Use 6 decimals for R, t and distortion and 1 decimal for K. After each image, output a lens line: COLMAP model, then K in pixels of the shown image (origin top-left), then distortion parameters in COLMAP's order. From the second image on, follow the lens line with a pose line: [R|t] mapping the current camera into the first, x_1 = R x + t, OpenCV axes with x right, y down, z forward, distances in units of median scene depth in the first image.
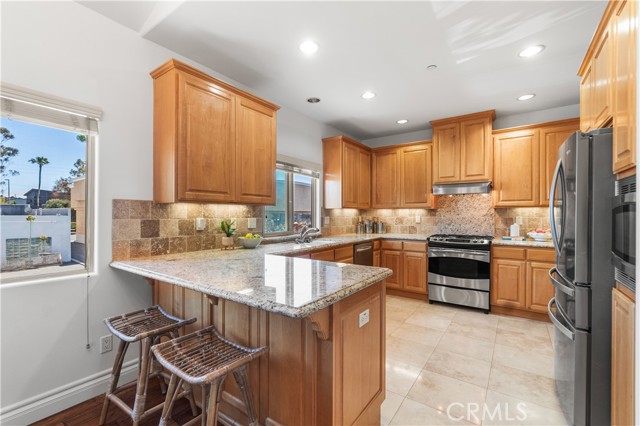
lens RADIAL K [[280.4, 0, 312.5], [0, 280.4, 215.2], [0, 0, 1]] dist [-0.003752, -0.000409]
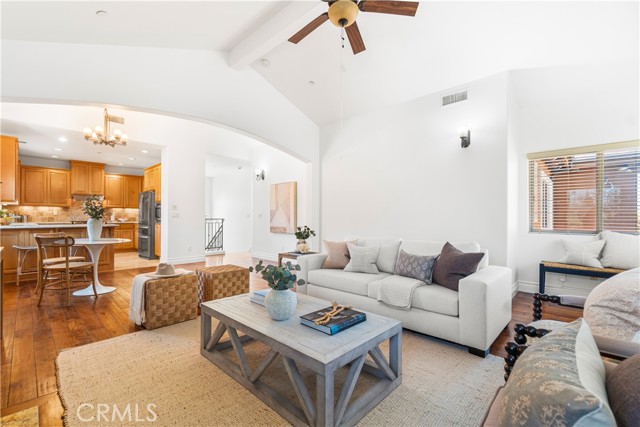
lens RADIAL K [[280.4, 0, 312.5], [0, 280.4, 215.7], [0, 0, 1]] dist [-0.003752, -0.000409]
pose [[0.140612, 0.002741, 0.990061, -1.232343], [-0.001393, 0.999996, -0.002570, 0.038026], [-0.990064, -0.001018, 0.140616, -0.882526]]
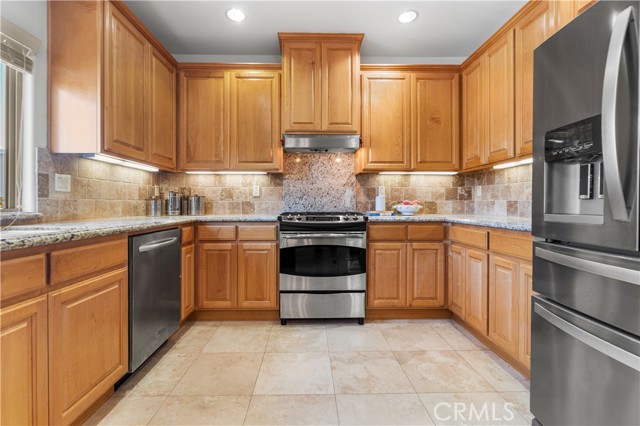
lens RADIAL K [[288.3, 0, 316.9], [0, 288.3, 203.9], [0, 0, 1]] dist [-0.001048, -0.000294]
pose [[0.794730, 0.000499, 0.606963, 0.097100], [0.002942, 0.999985, -0.004674, 0.055333], [-0.606956, 0.005500, 0.794717, 0.446670]]
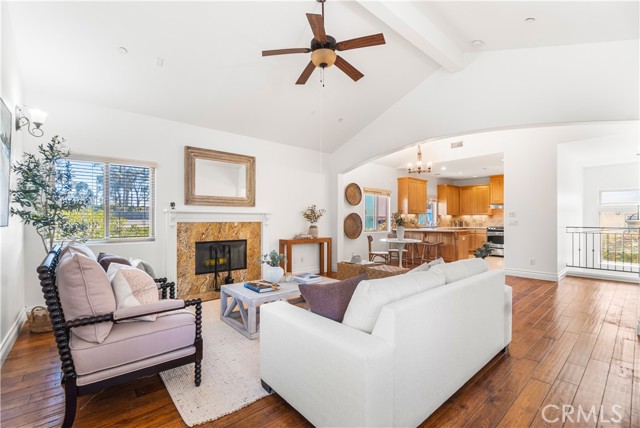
lens RADIAL K [[280.4, 0, 312.5], [0, 280.4, 216.2], [0, 0, 1]] dist [-0.003752, -0.000409]
pose [[0.971451, -0.002096, -0.237233, -0.432362], [-0.001506, 0.999886, -0.015002, 0.022710], [0.237238, 0.014931, 0.971337, -1.555723]]
